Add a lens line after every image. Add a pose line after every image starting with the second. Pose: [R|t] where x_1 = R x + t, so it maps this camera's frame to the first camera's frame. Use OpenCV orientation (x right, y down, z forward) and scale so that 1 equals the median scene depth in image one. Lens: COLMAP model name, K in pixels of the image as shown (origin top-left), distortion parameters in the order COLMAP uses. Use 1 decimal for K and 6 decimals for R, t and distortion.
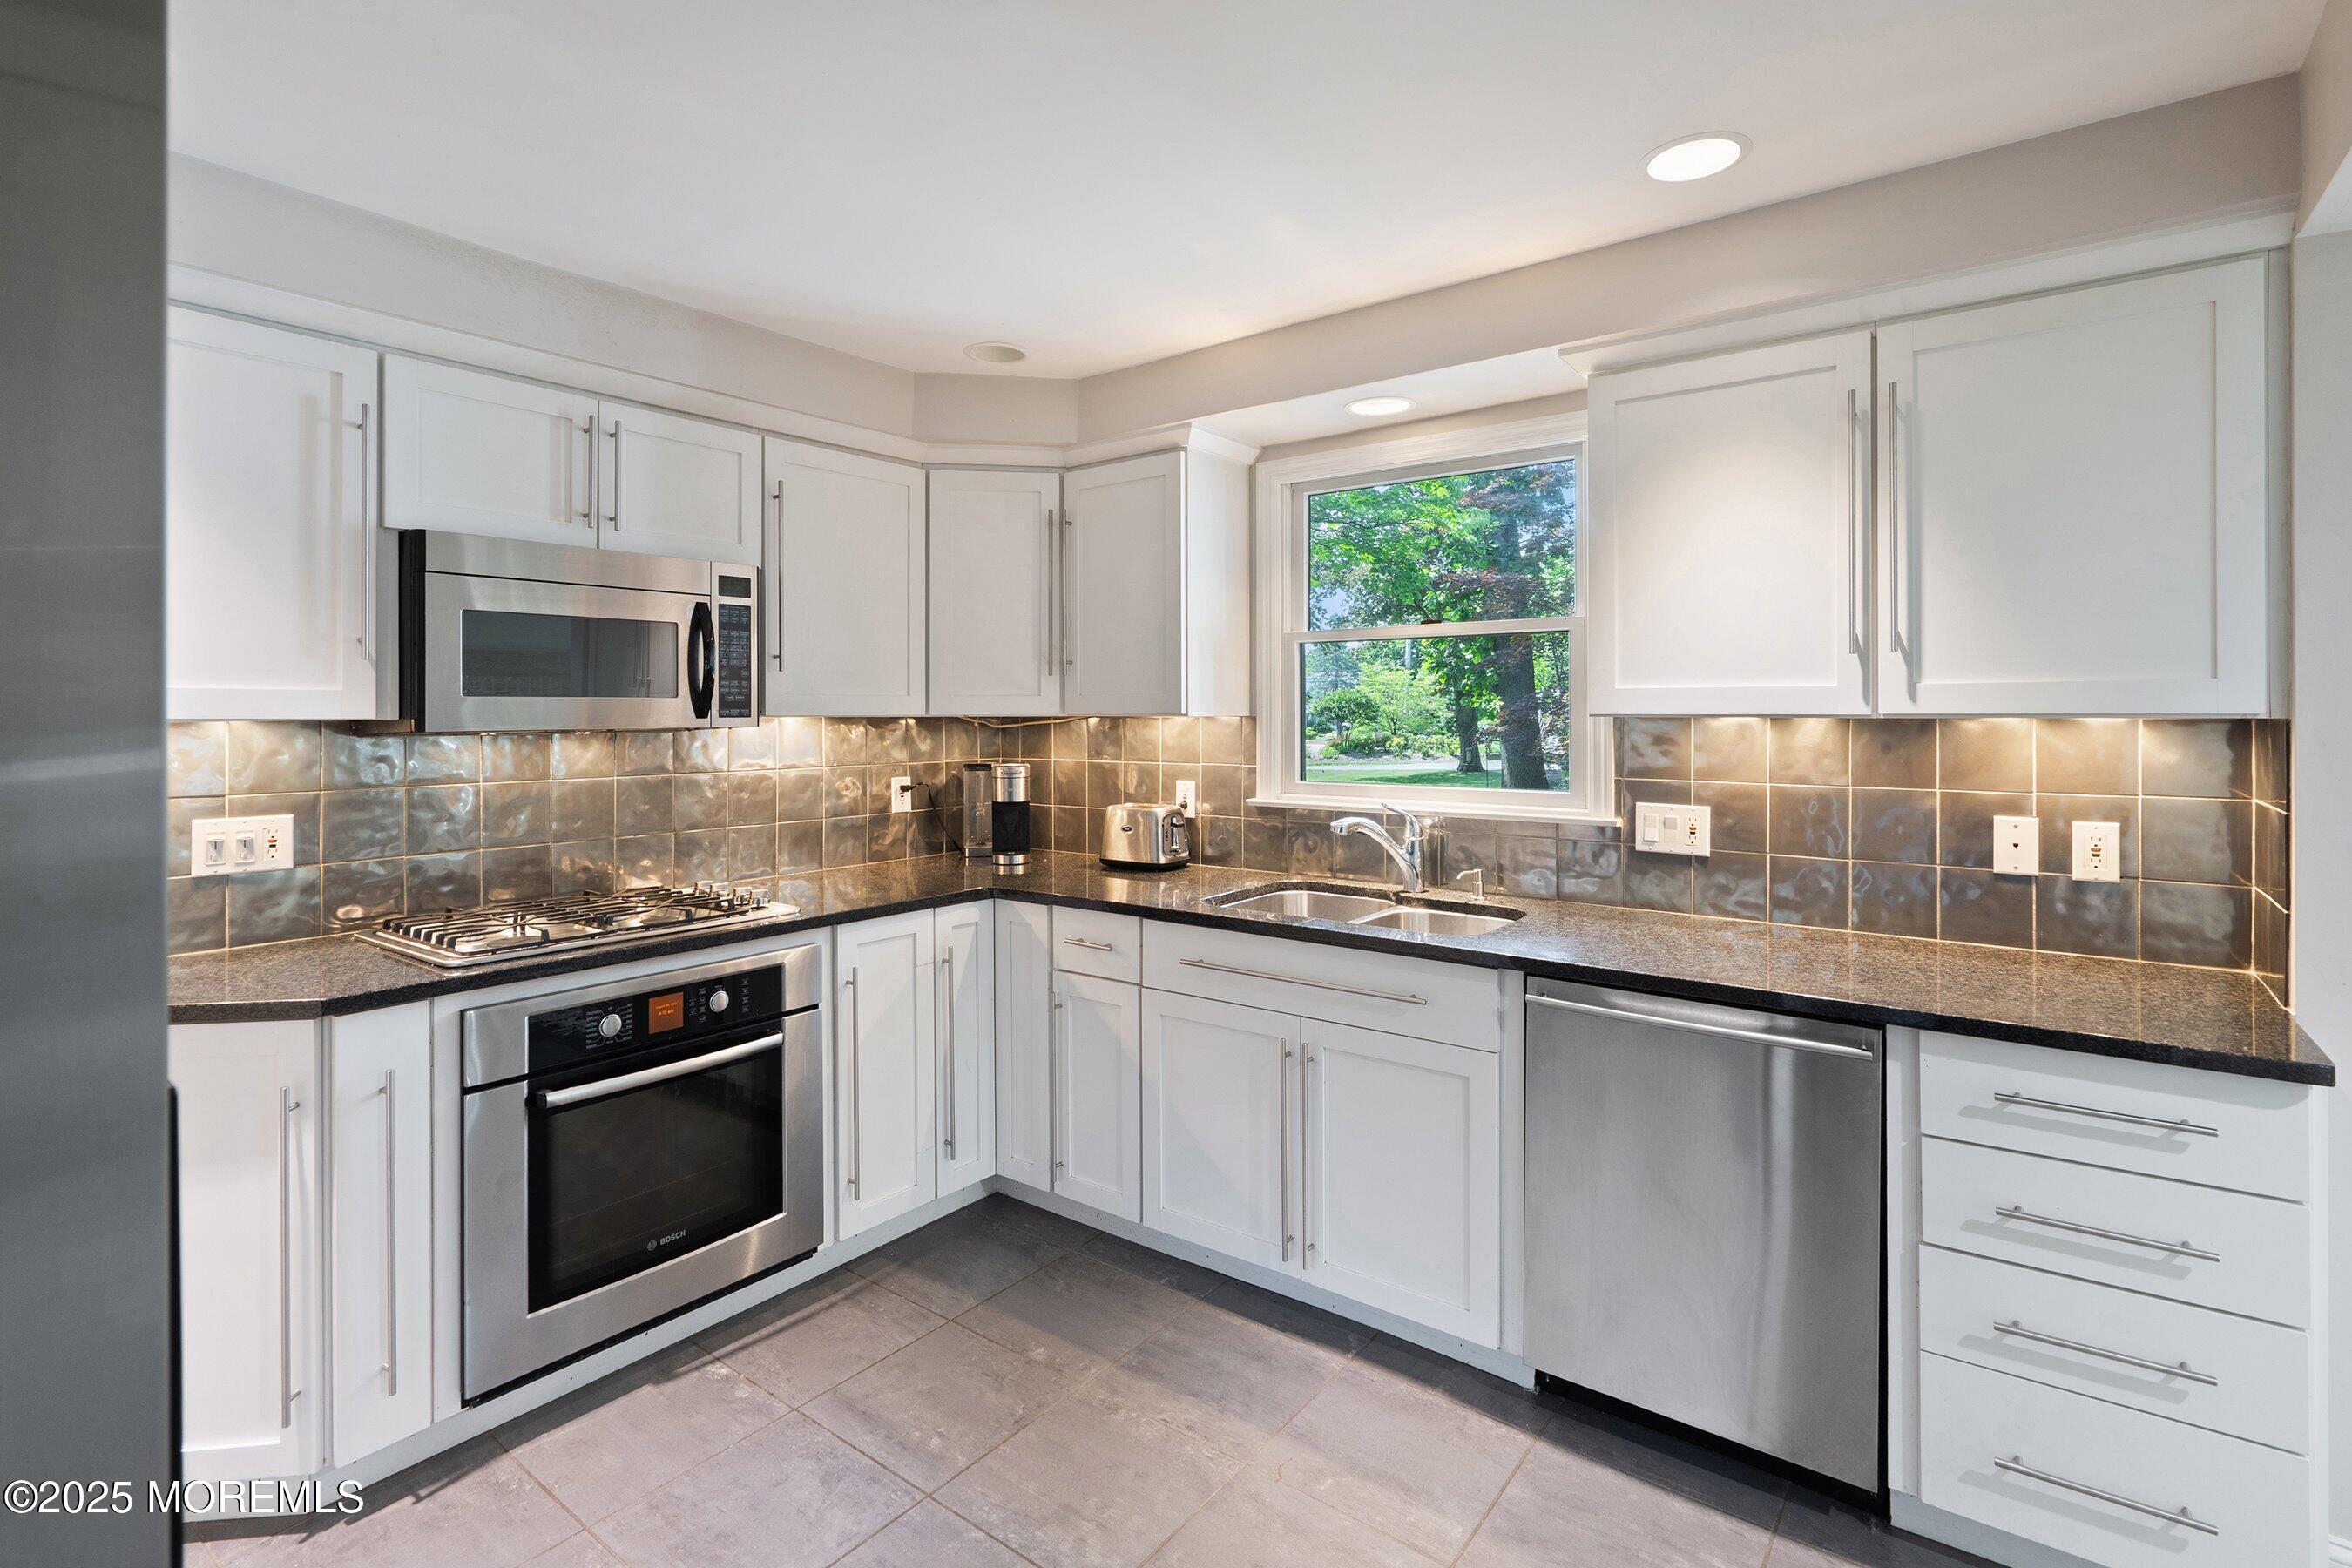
lens RADIAL K [[1114.9, 0, 1182.3], [0, 1114.9, 713.7], [0, 0, 1]] dist [-0.002337, 0.001091]
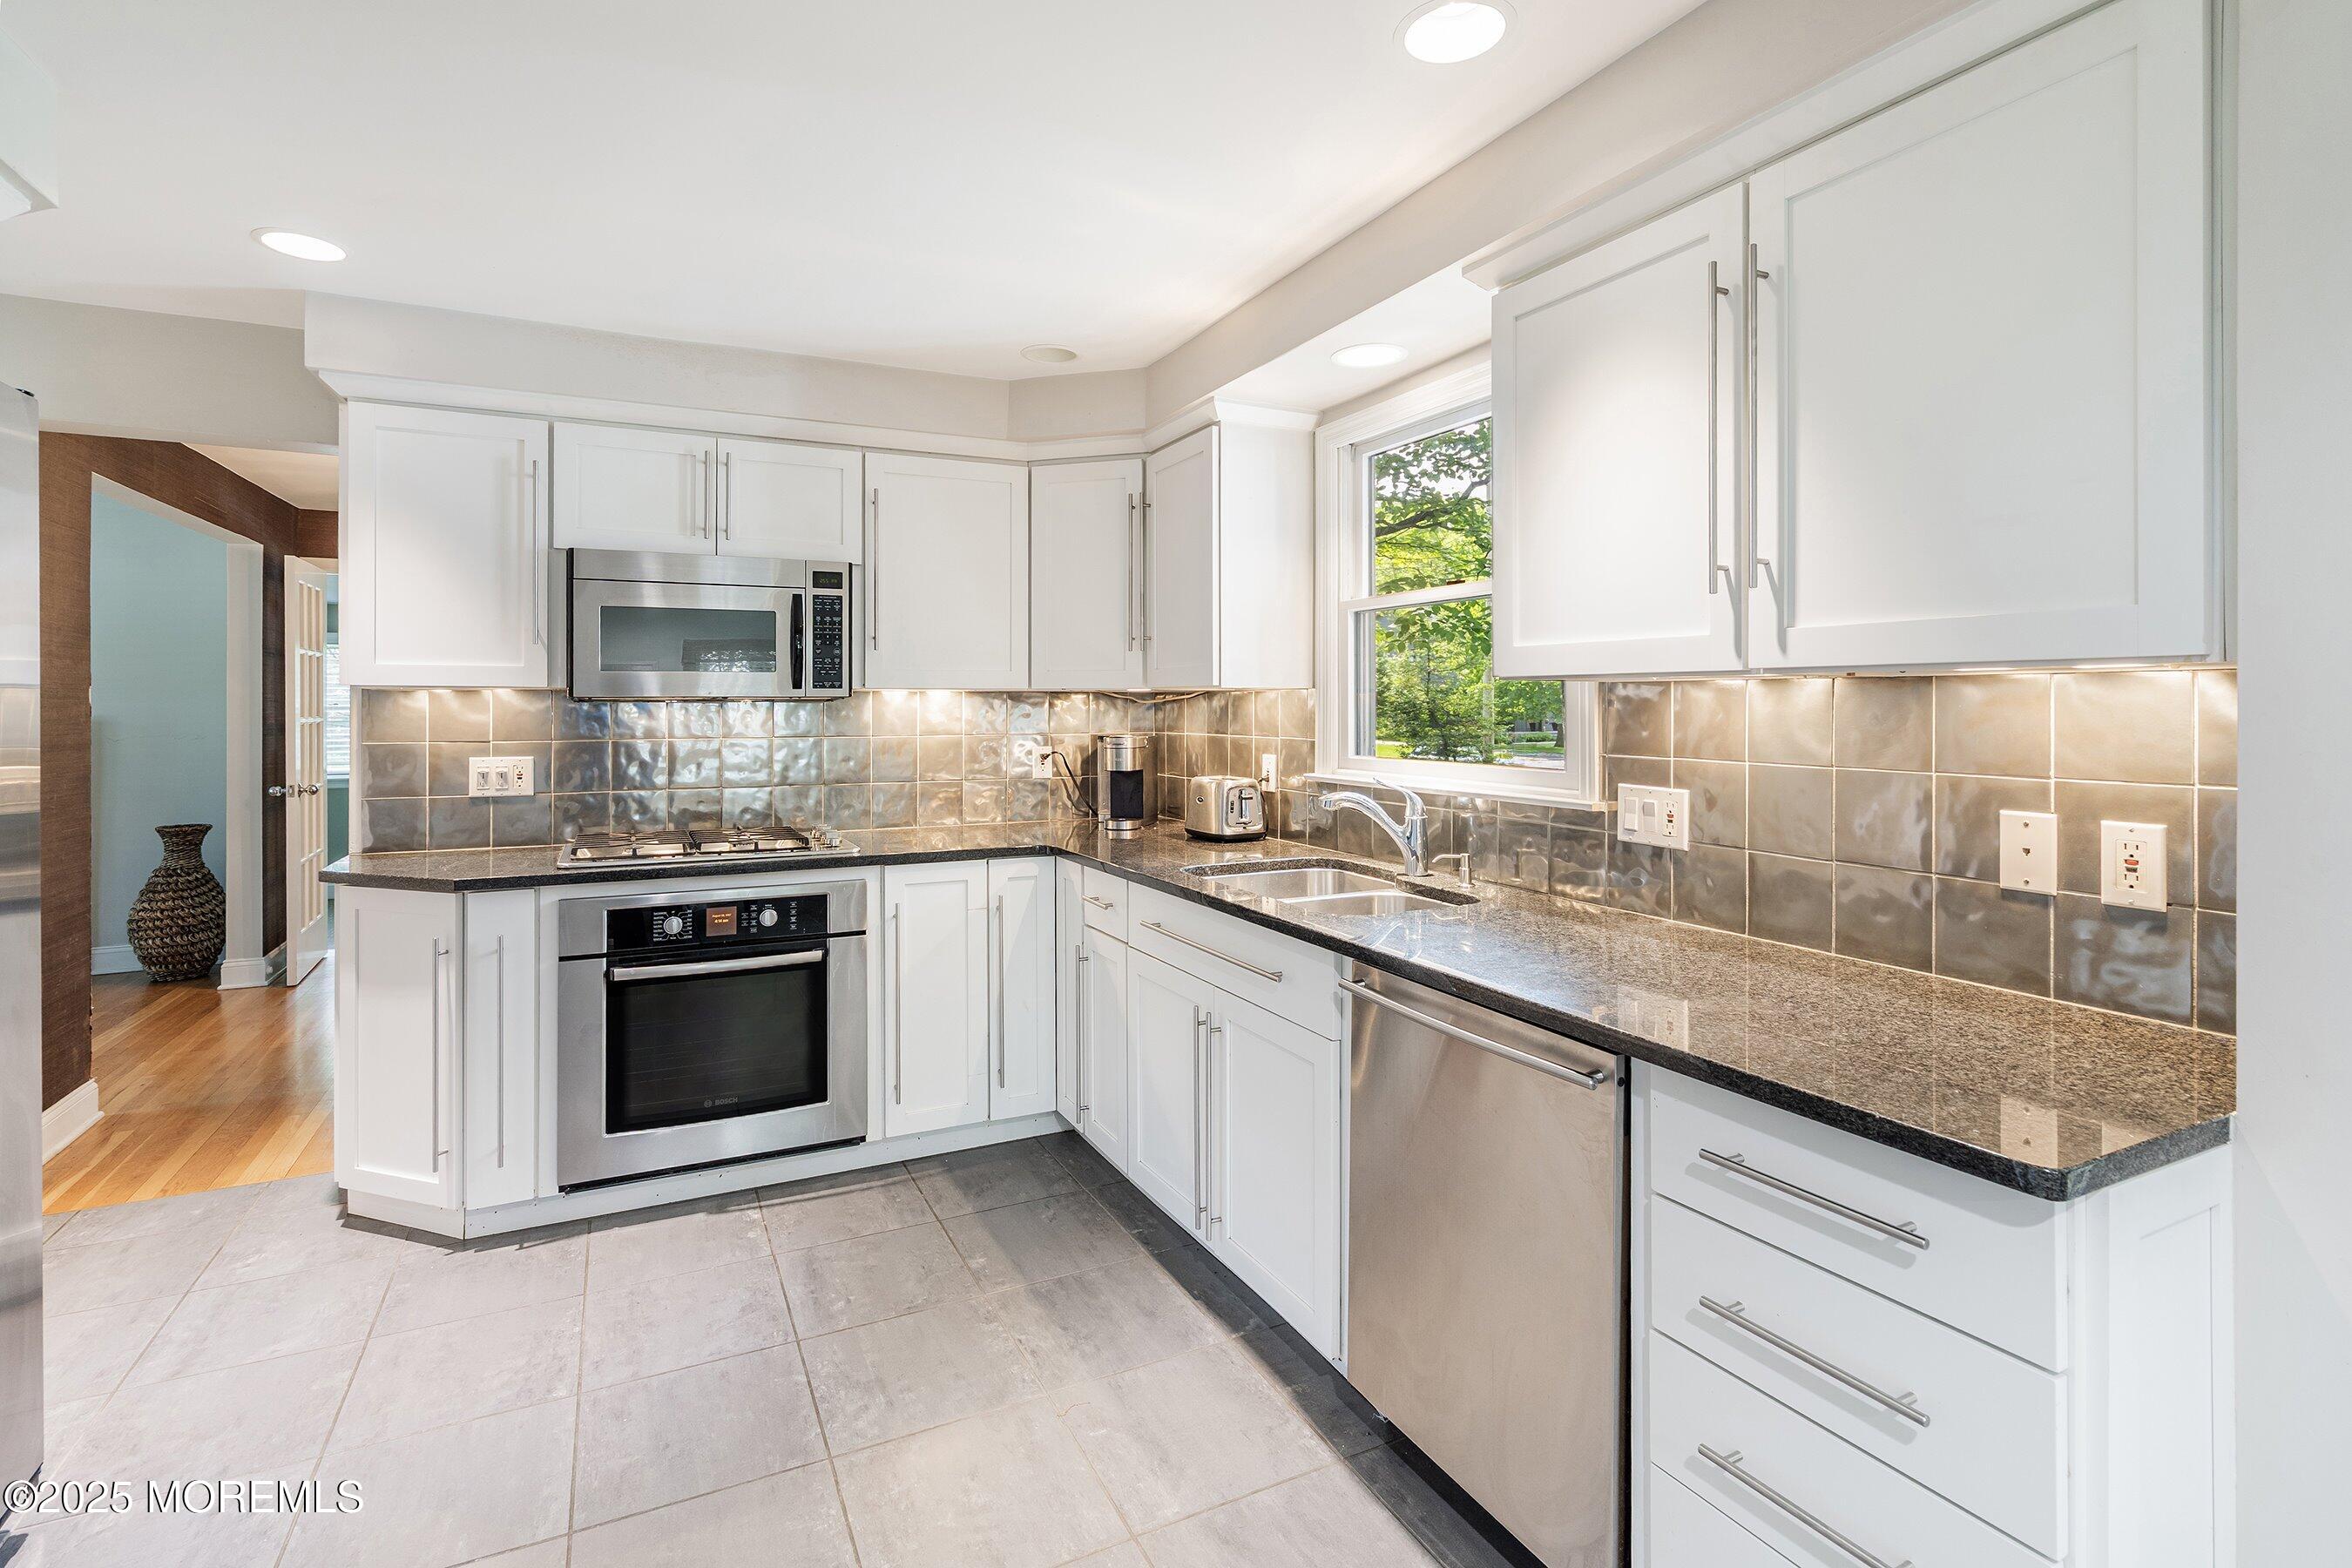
lens RADIAL K [[1114.9, 0, 1164.7], [0, 1114.9, 705.4], [0, 0, 1]] dist [-0.002337, 0.001091]
pose [[0.893514, 0.002094, -0.449031, 0.519415], [-0.001740, 0.999998, 0.001203, 0.021763], [0.449032, -0.000293, 0.893515, 0.096987]]
